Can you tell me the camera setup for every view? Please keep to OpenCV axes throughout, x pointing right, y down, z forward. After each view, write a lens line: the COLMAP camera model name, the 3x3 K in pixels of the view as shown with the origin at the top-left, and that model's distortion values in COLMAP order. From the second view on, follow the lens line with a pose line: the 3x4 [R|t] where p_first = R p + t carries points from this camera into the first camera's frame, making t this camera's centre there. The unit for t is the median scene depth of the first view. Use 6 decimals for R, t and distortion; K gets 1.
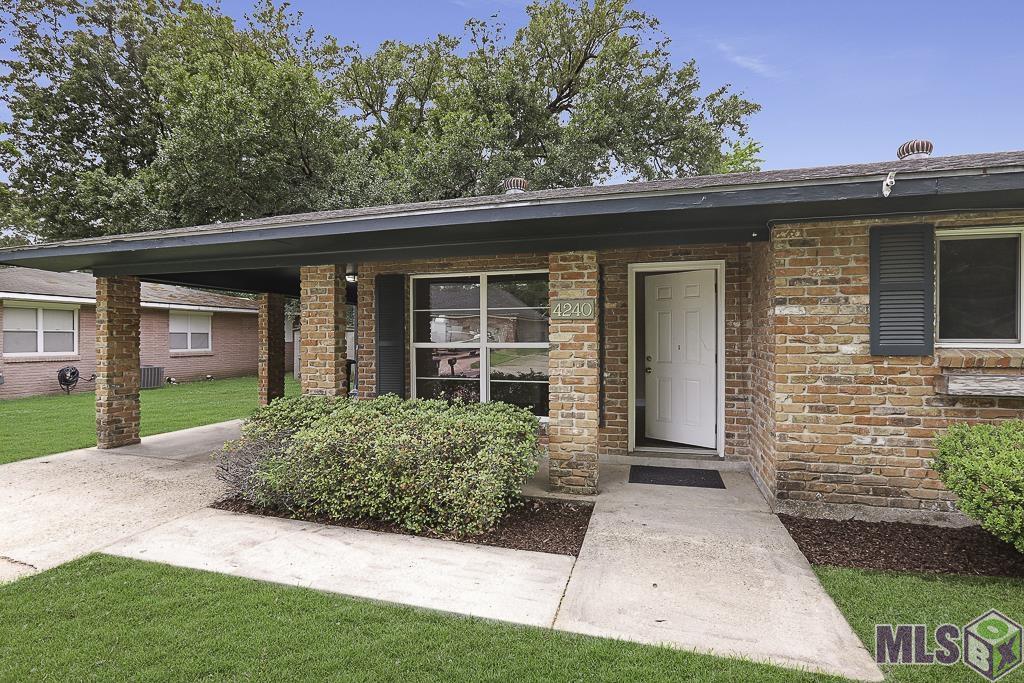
lens RADIAL K [[471.1, 0, 516.7], [0, 471.1, 340.2], [0, 0, 1]] dist [-0.038457, 0.009531]
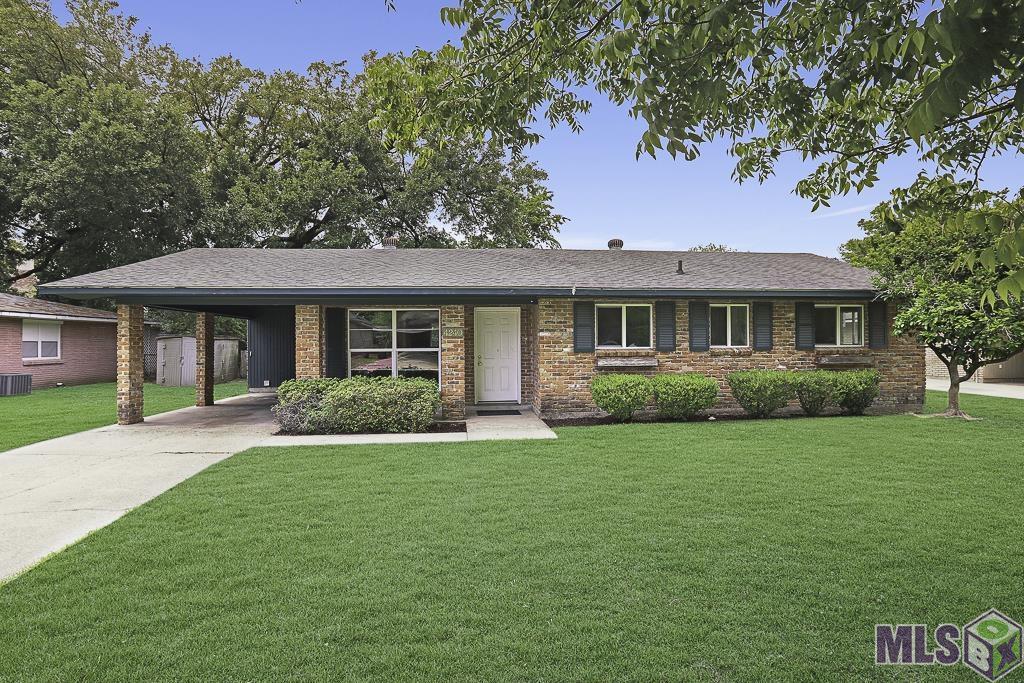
lens RADIAL K [[471.1, 0, 507.7], [0, 471.1, 340.0], [0, 0, 1]] dist [-0.038457, 0.009531]
pose [[0.927363, -0.000878, 0.374163, -0.438710], [0.005608, 0.999918, -0.011554, -0.004948], [-0.374122, 0.012813, 0.927291, -1.032265]]
